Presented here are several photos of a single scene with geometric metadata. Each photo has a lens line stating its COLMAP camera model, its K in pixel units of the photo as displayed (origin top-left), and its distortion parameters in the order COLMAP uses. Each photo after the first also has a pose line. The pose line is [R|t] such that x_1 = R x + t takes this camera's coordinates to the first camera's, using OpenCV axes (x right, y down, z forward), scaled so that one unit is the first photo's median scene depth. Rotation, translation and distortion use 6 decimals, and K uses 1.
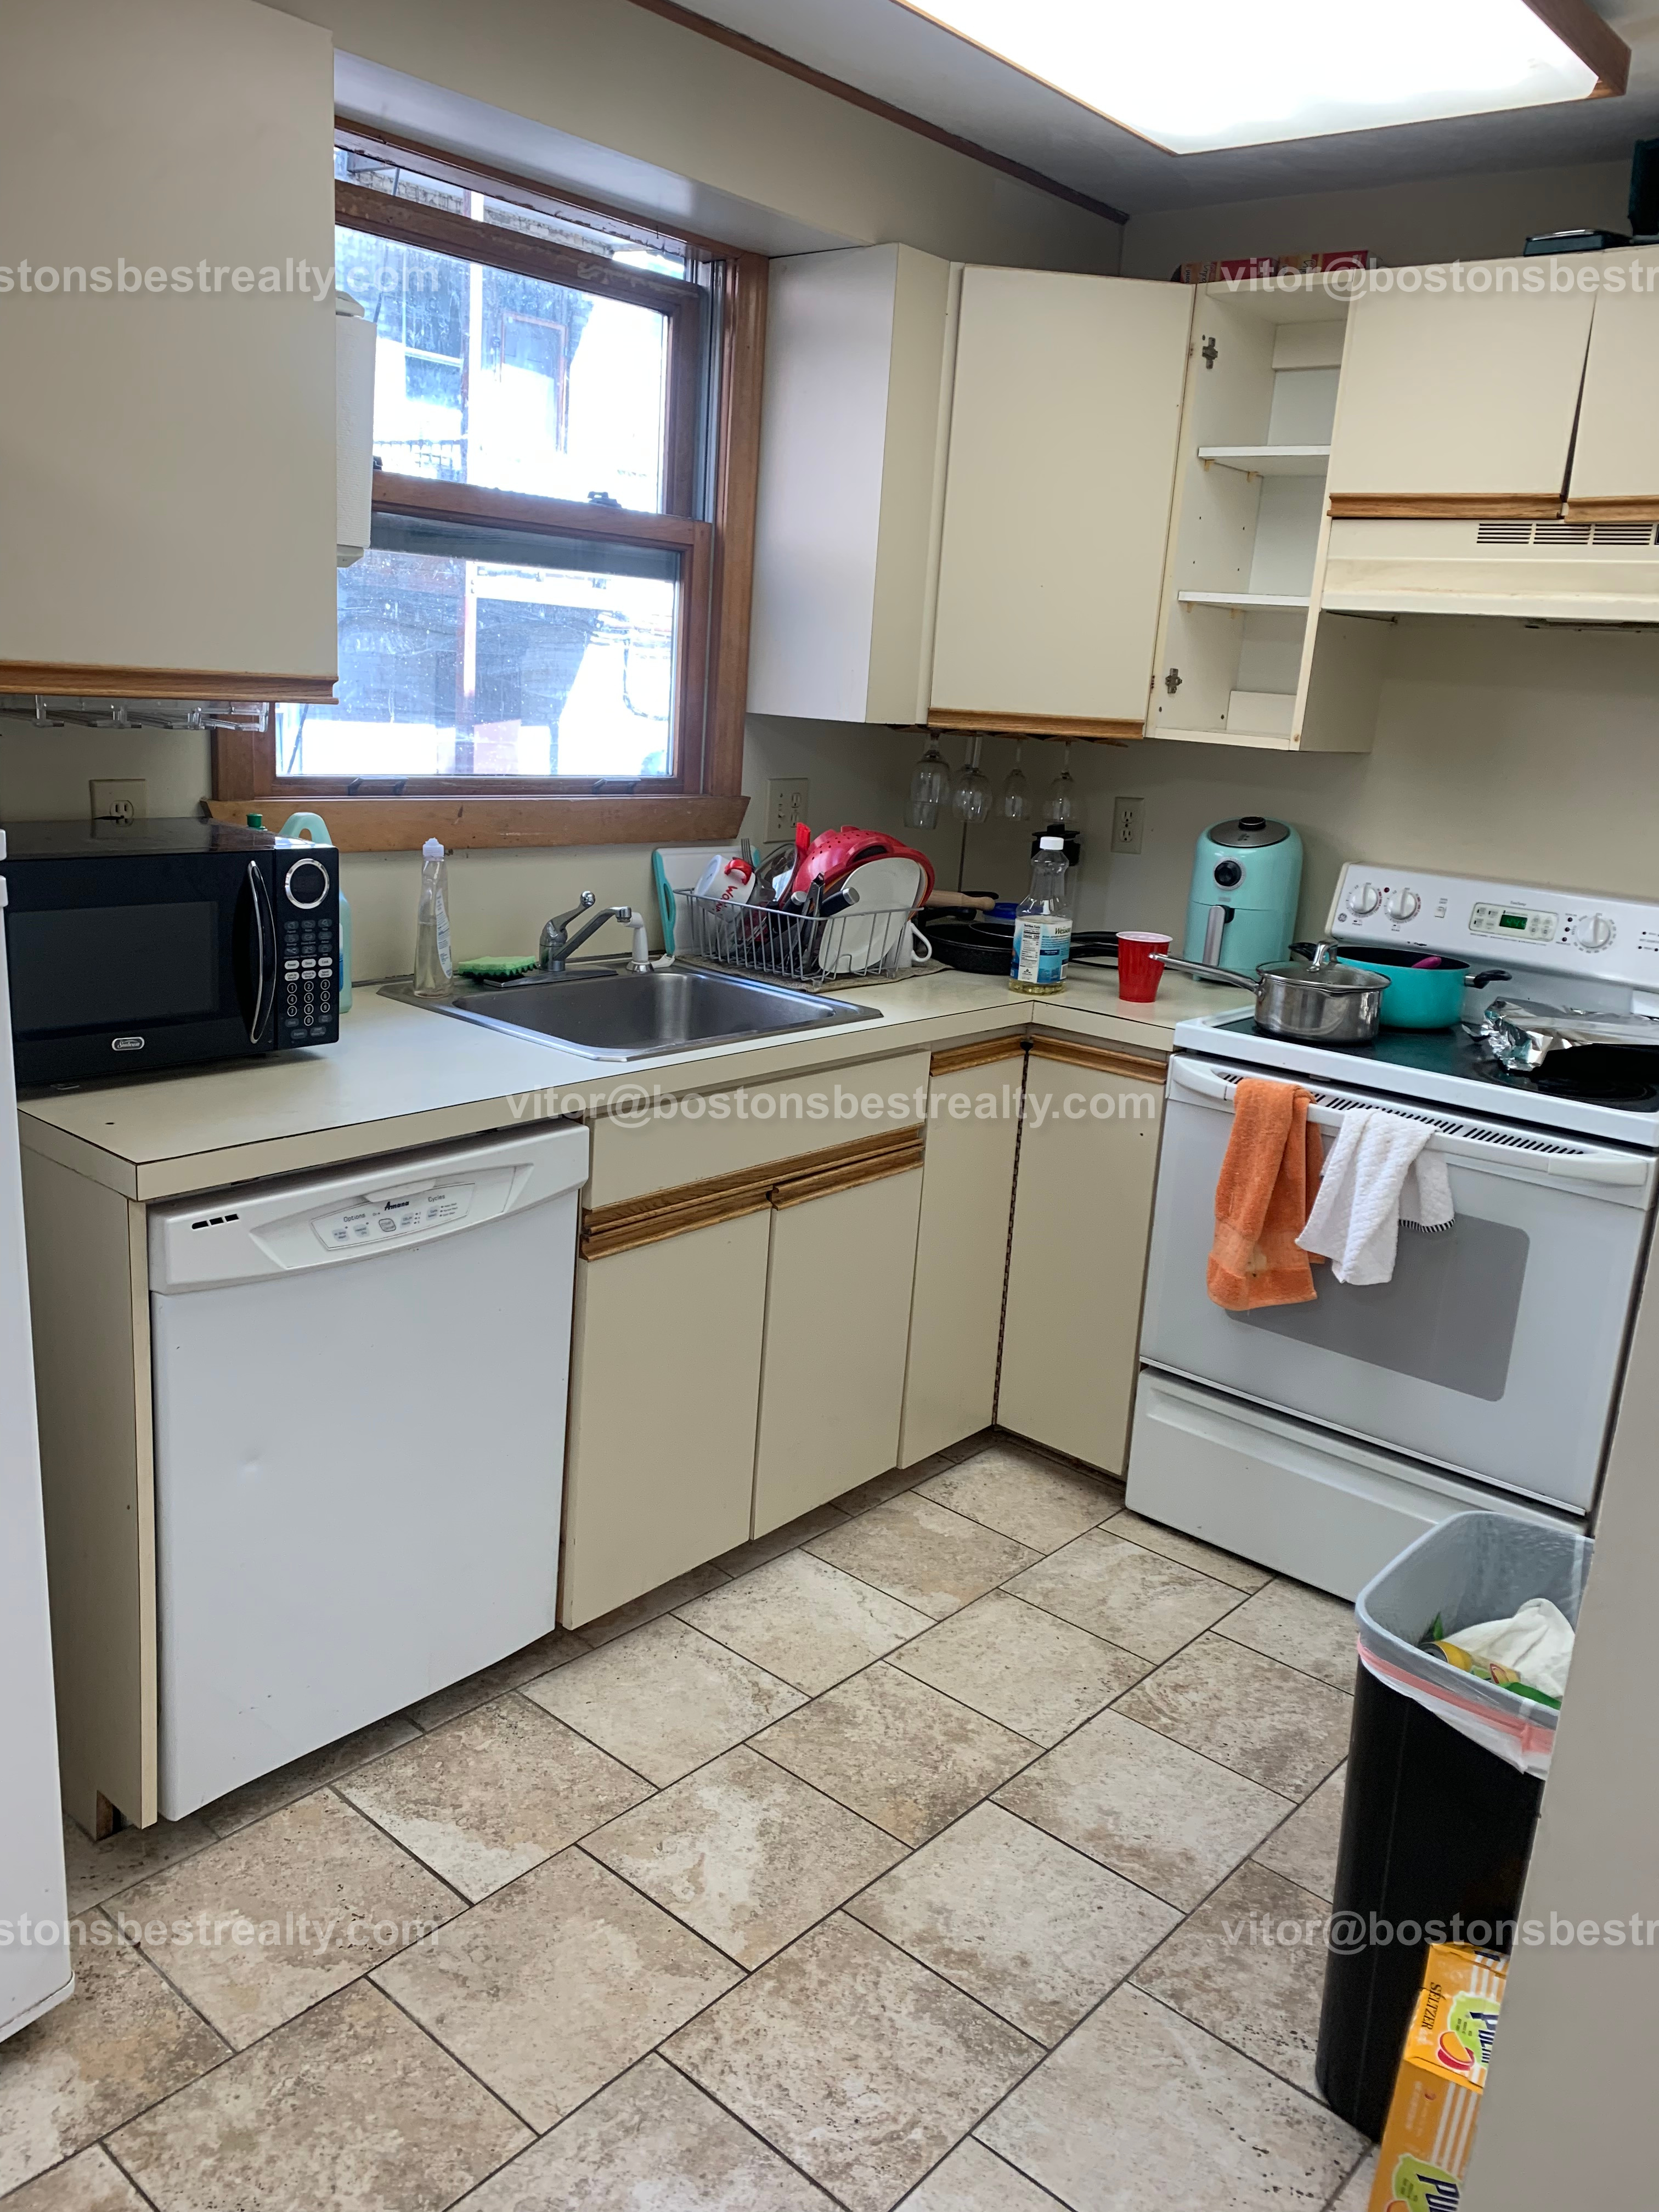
lens RADIAL K [[1695.1, 0, 794.6], [0, 1695.1, 1092.7], [0, 0, 1]] dist [0.012892, -0.002728]
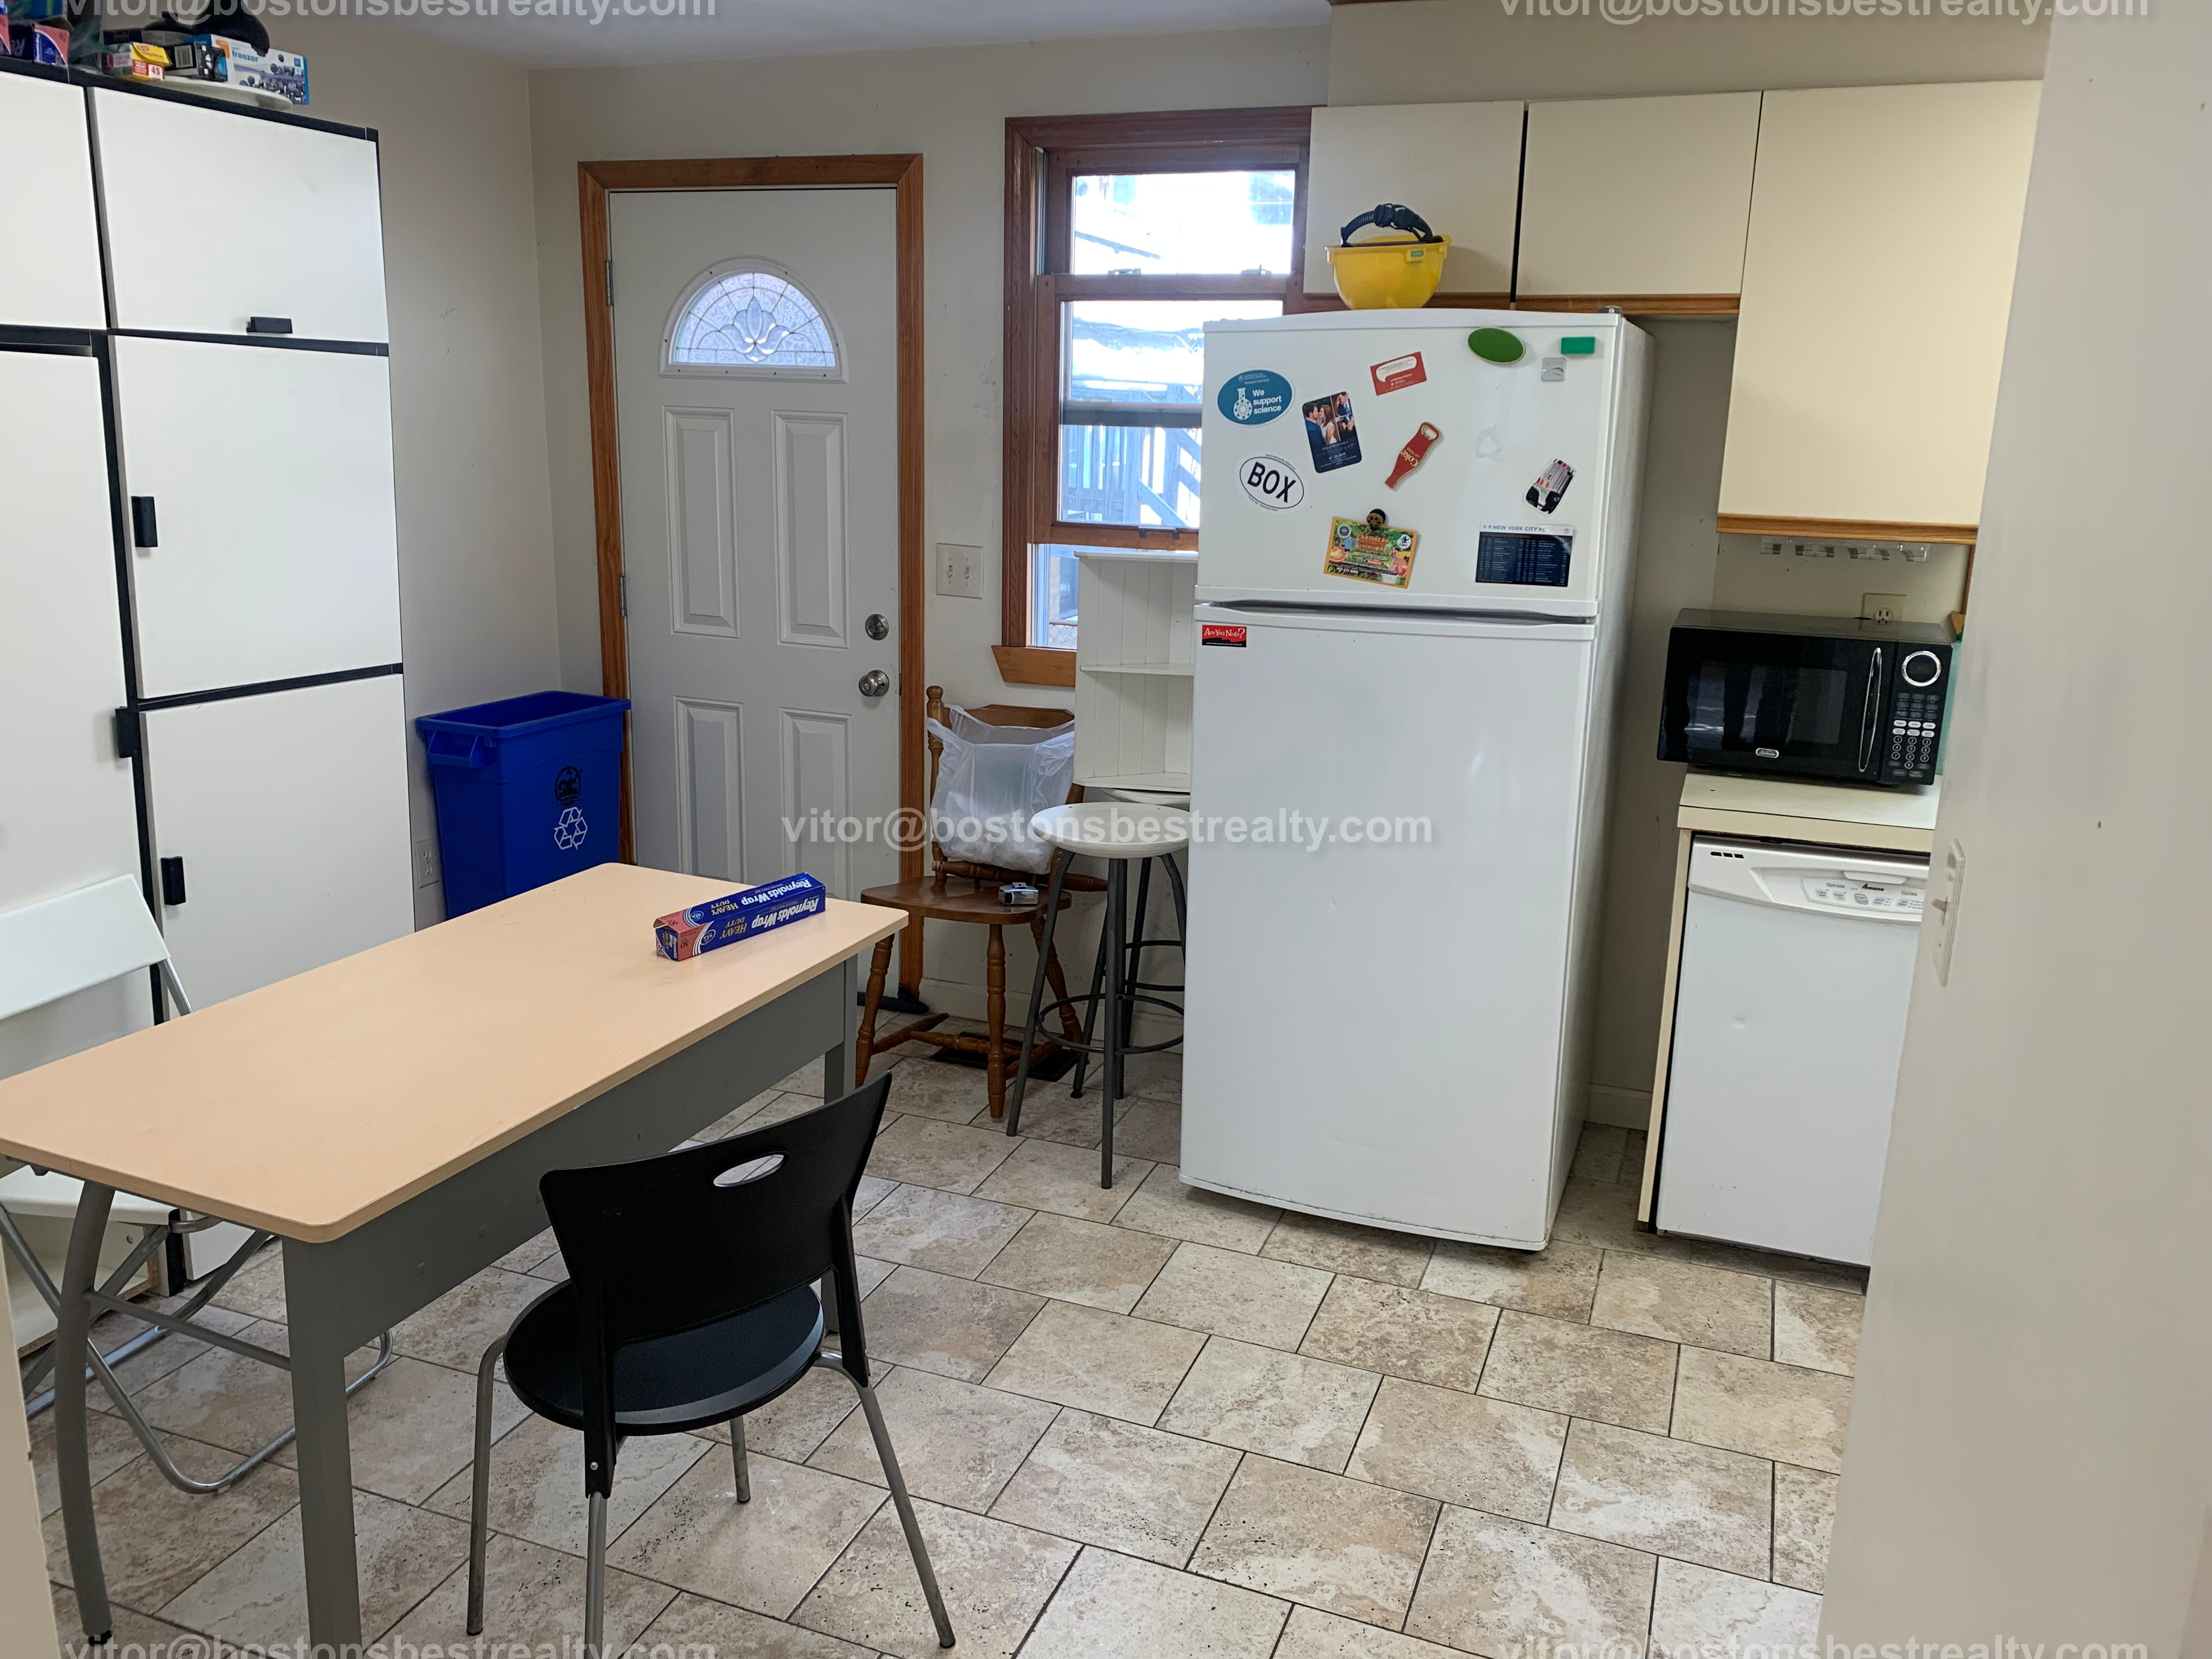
lens RADIAL K [[1653.3, 0, 1106.0], [0, 1653.3, 829.5], [0, 0, 1]] dist [0.090755, -0.204210]
pose [[0.347199, 0.175253, -0.921270, 0.650055], [-0.228007, 0.968680, 0.098343, 0.021245], [0.909651, 0.175911, 0.376284, -0.102944]]
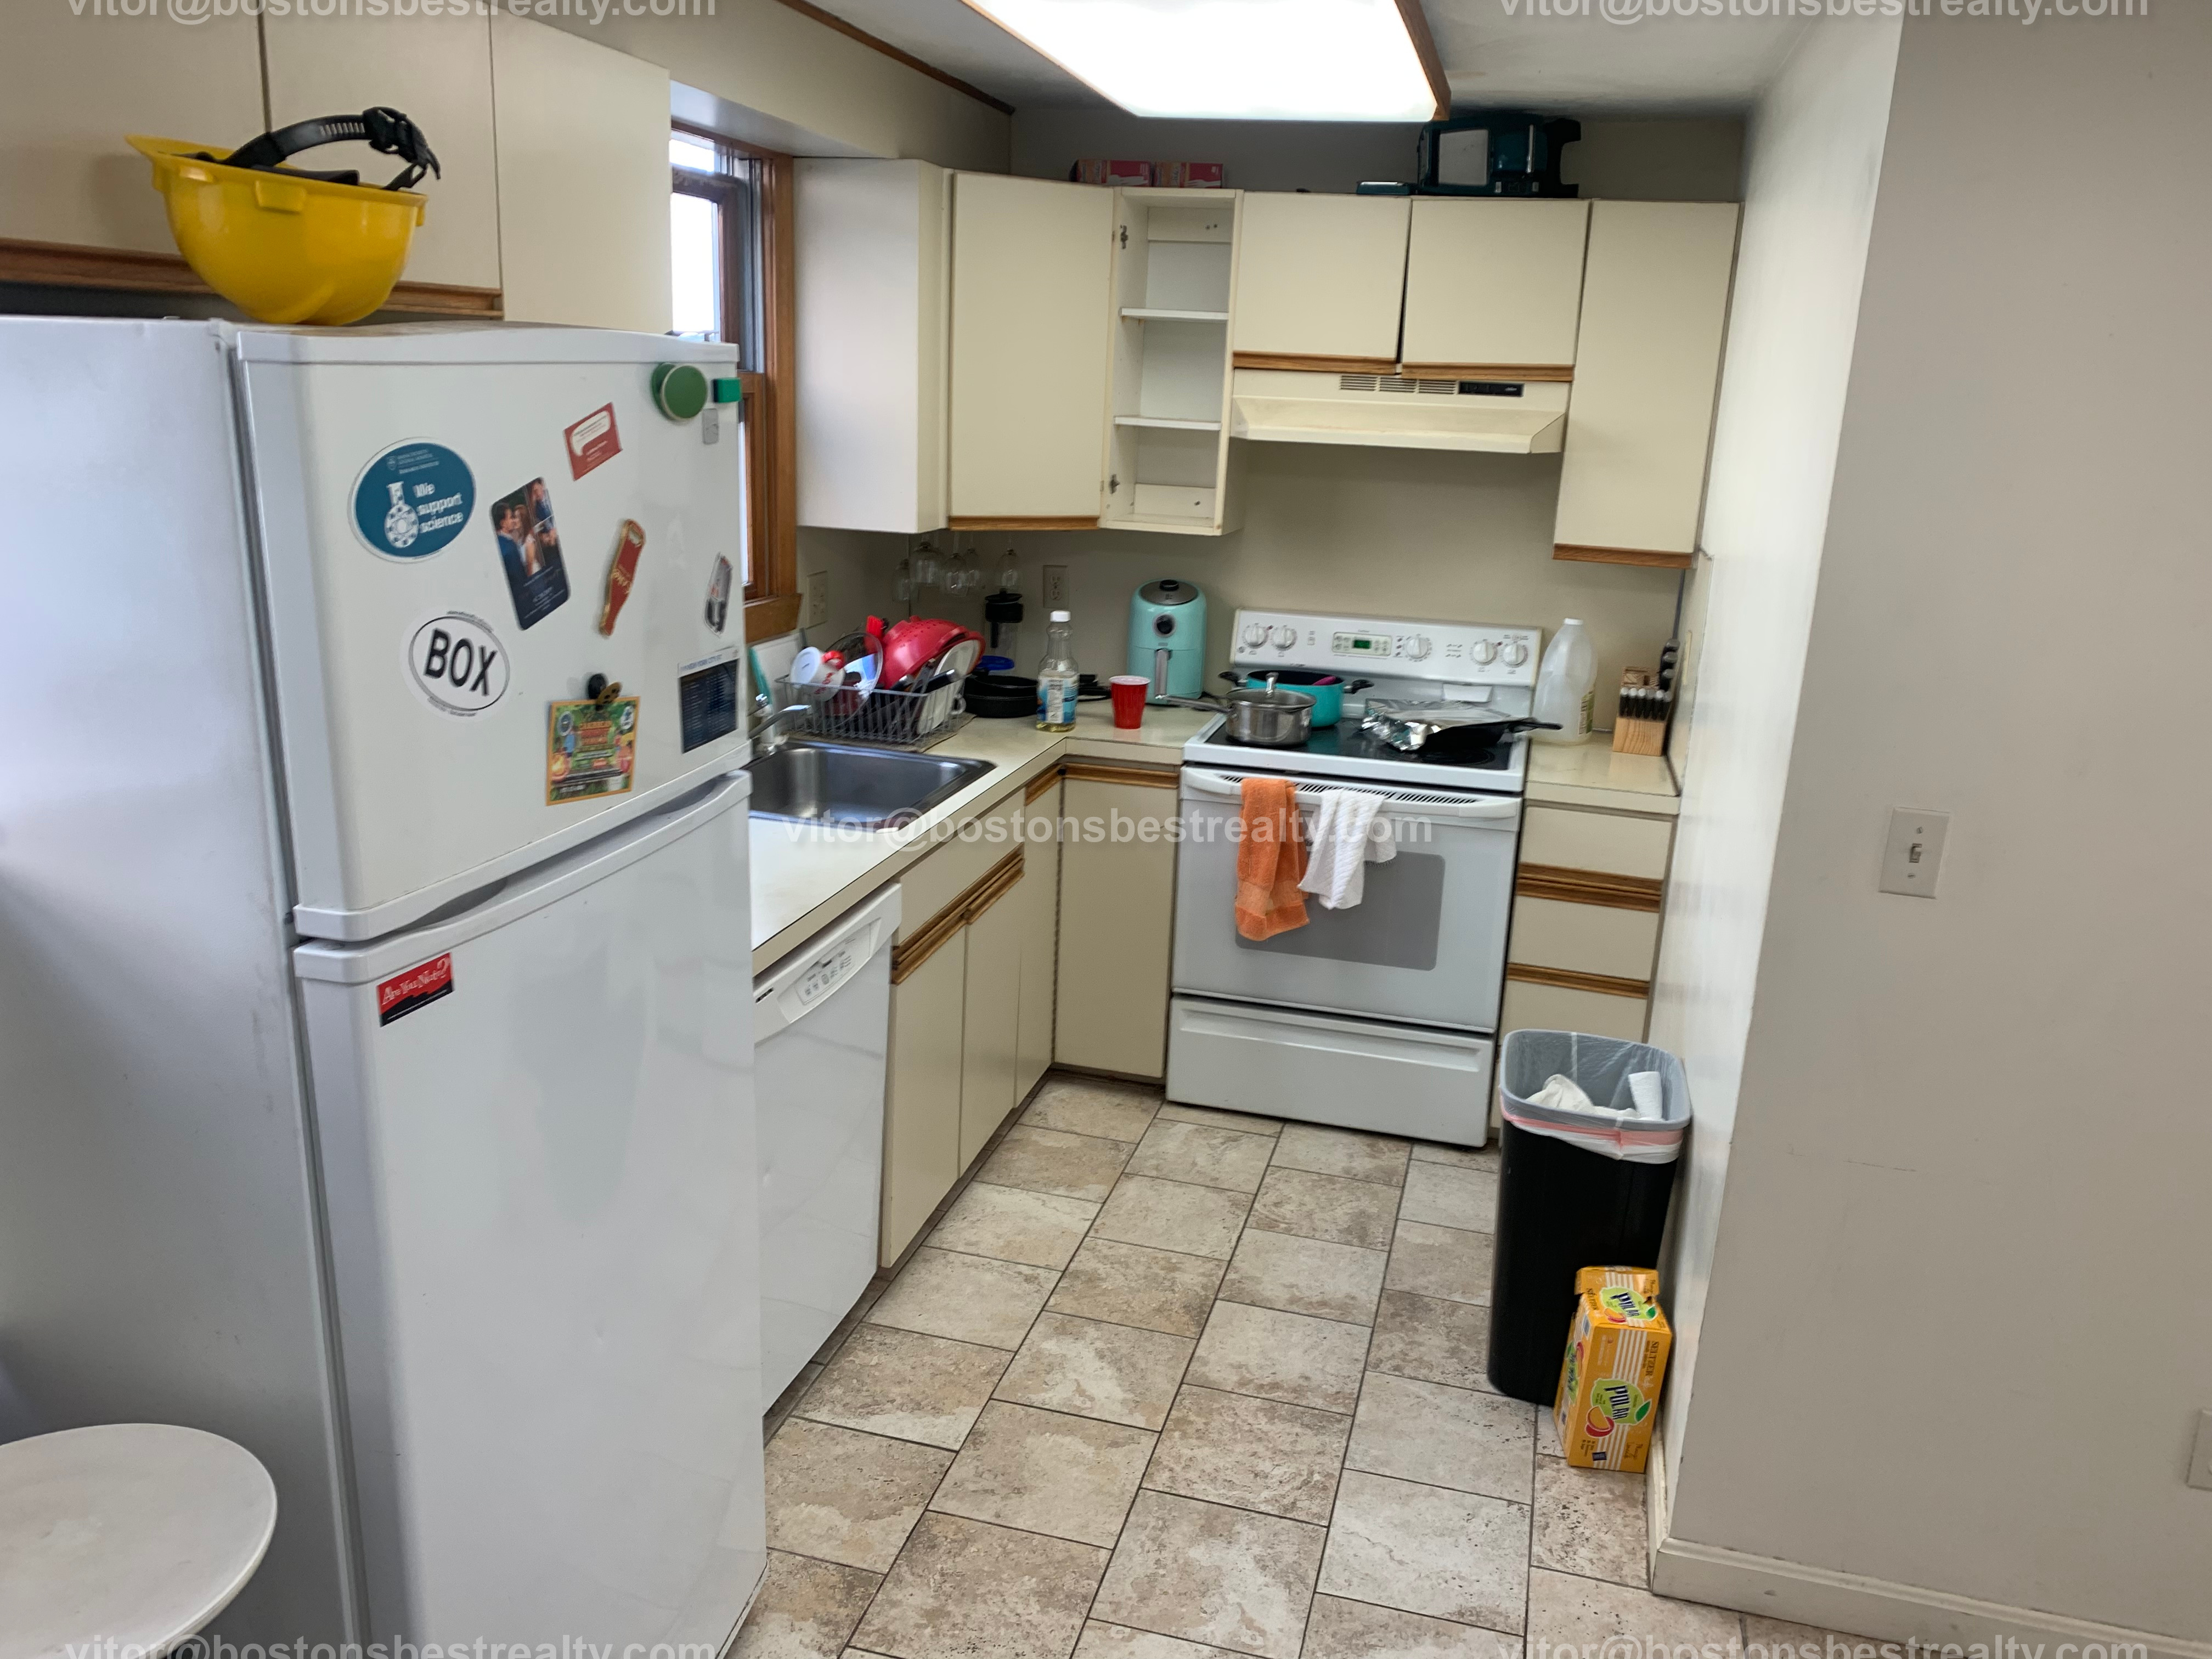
lens RADIAL K [[1694.5, 0, 1083.4], [0, 1694.5, 830.7], [0, 0, 1]] dist [0.098222, -0.227524]
pose [[0.898290, -0.141997, 0.415828, -0.464390], [0.125287, 0.989831, 0.067358, -0.079778], [-0.421164, -0.008410, 0.906945, -0.232596]]
